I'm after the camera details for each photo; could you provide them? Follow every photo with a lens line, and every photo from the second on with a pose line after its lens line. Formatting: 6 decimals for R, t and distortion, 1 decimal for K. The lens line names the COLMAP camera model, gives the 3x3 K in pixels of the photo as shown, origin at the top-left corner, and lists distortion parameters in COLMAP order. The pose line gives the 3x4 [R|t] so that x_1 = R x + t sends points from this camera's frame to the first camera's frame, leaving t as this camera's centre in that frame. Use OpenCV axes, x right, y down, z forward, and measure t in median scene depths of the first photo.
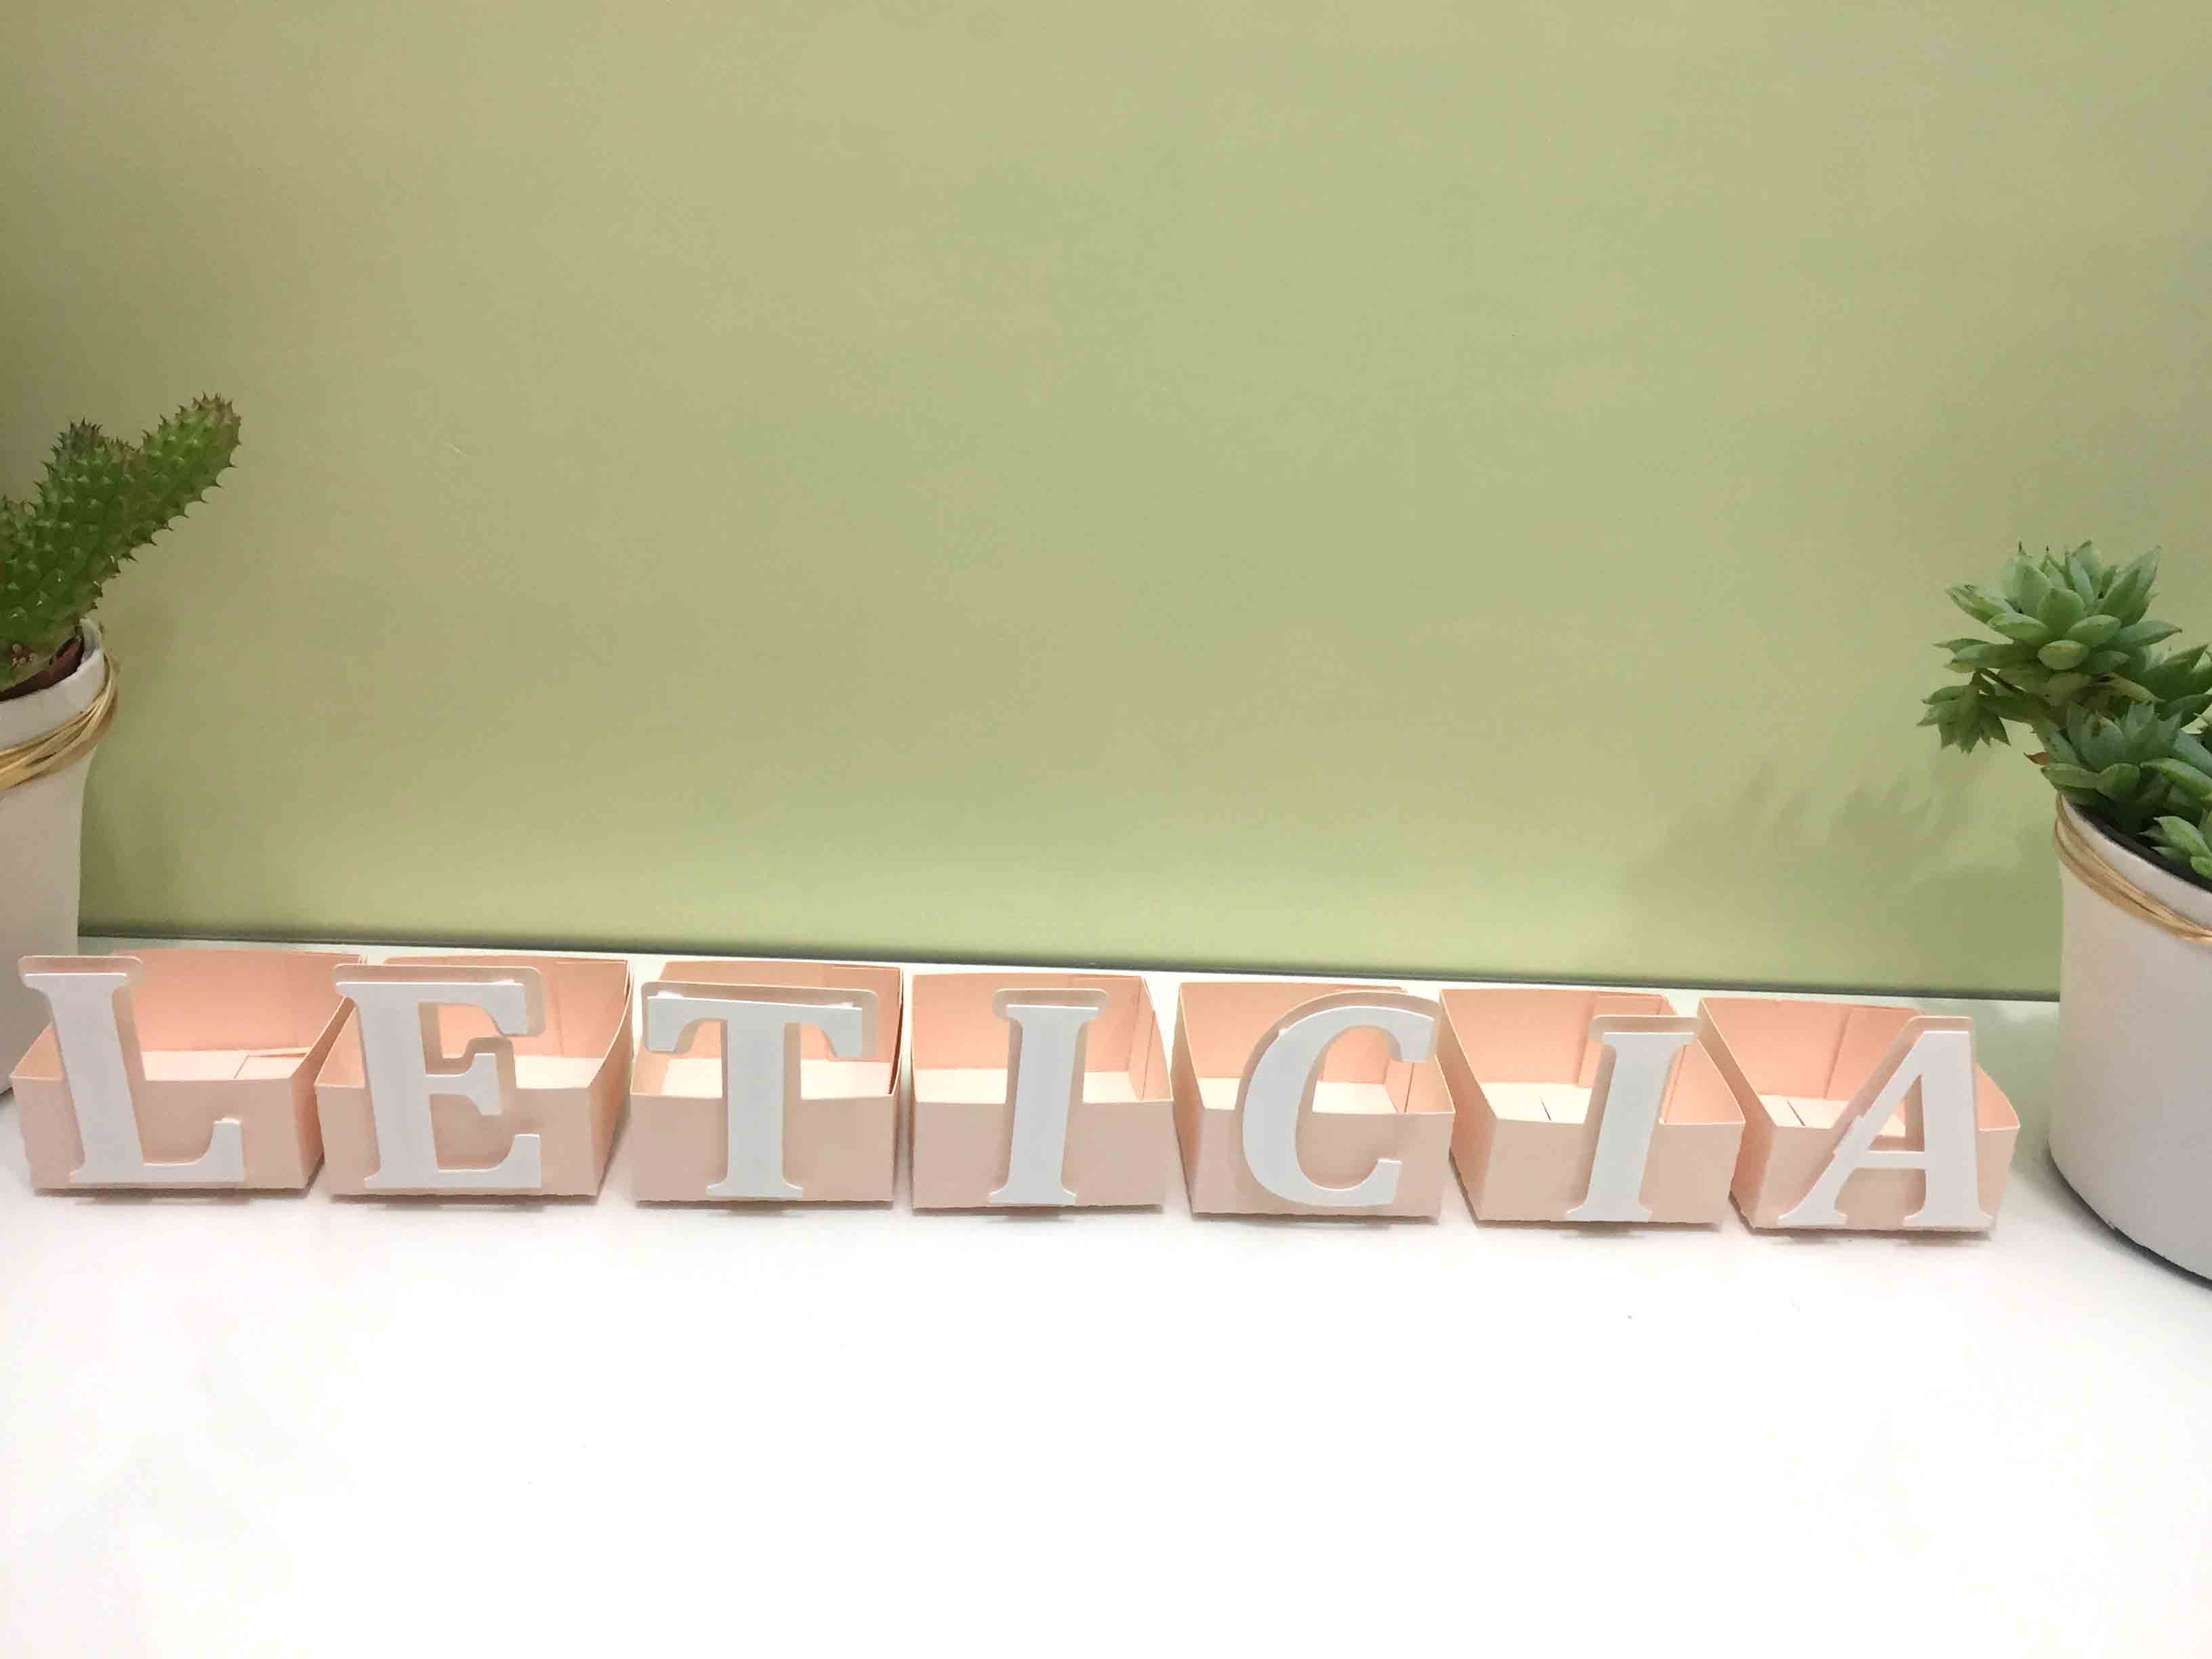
lens RADIAL K [[1870.9, 0, 1106.0], [0, 1870.9, 829.5], [0, 0, 1]] dist [0.004273, -0.020168]
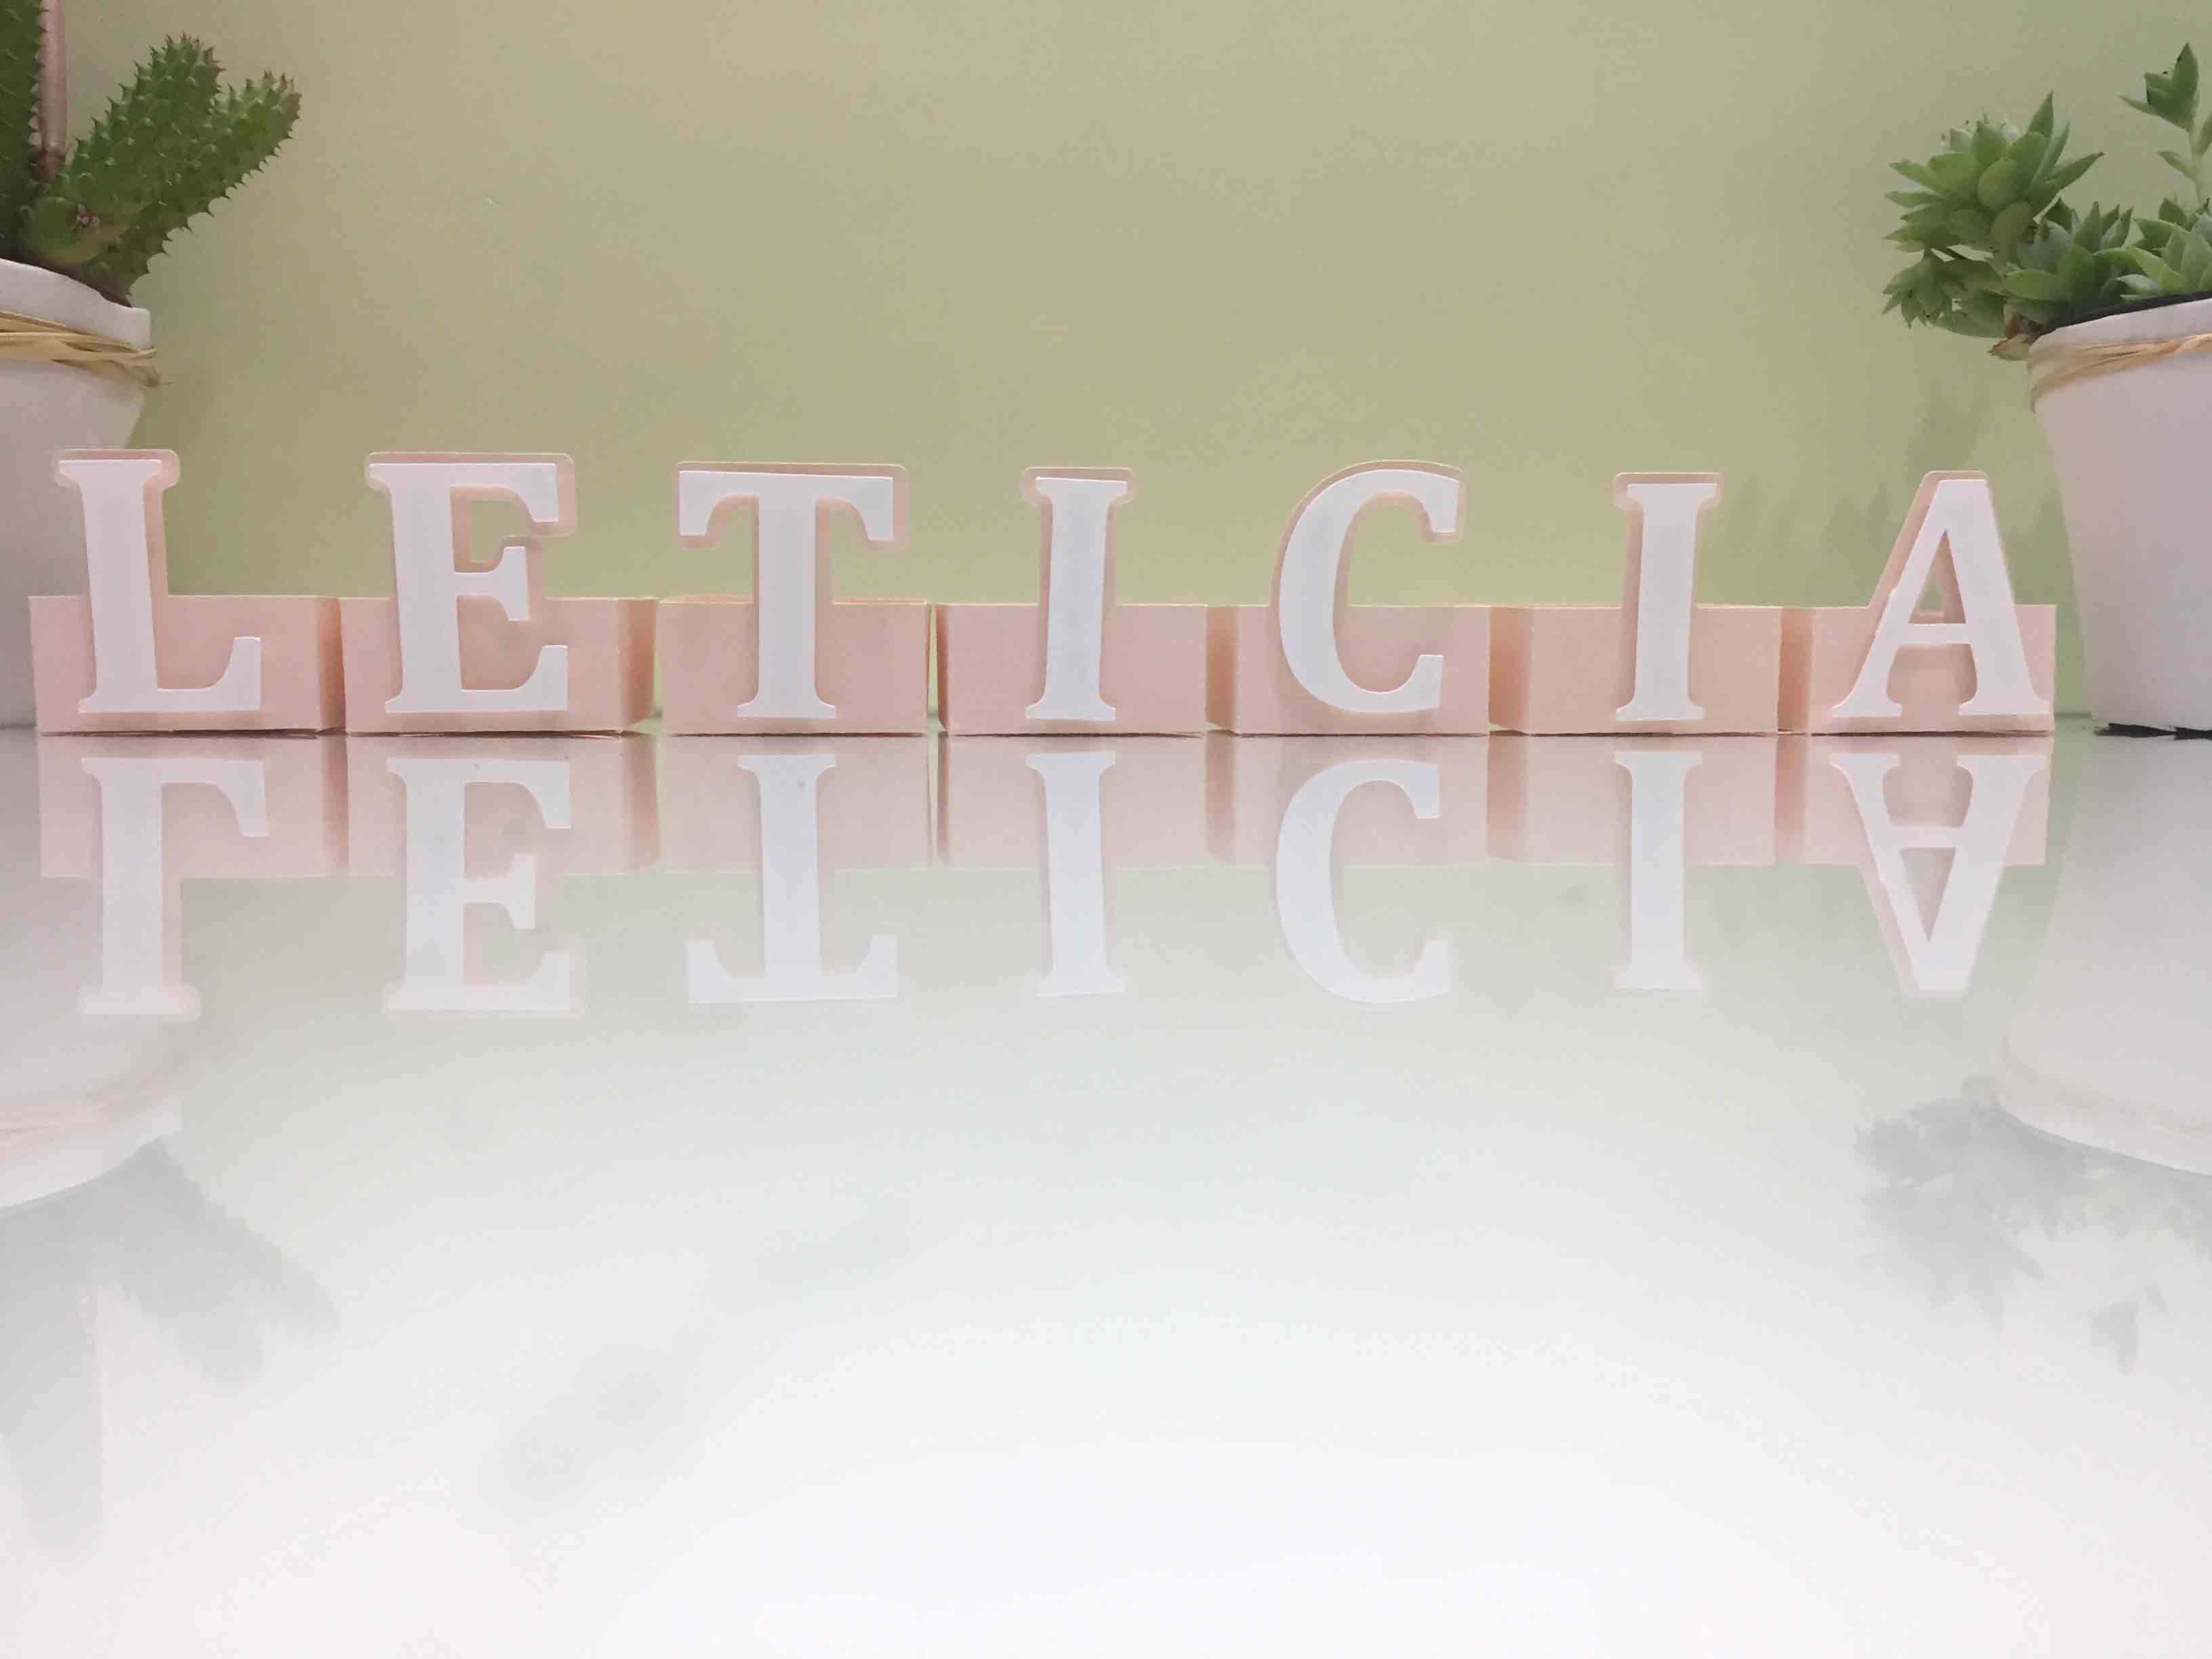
lens RADIAL K [[1870.9, 0, 1106.0], [0, 1870.9, 829.5], [0, 0, 1]] dist [0.004273, -0.020168]
pose [[0.997978, -0.059921, 0.021193, -0.045195], [0.063495, 0.954840, -0.290257, 0.539117], [-0.002843, 0.291016, 0.956714, 0.084680]]
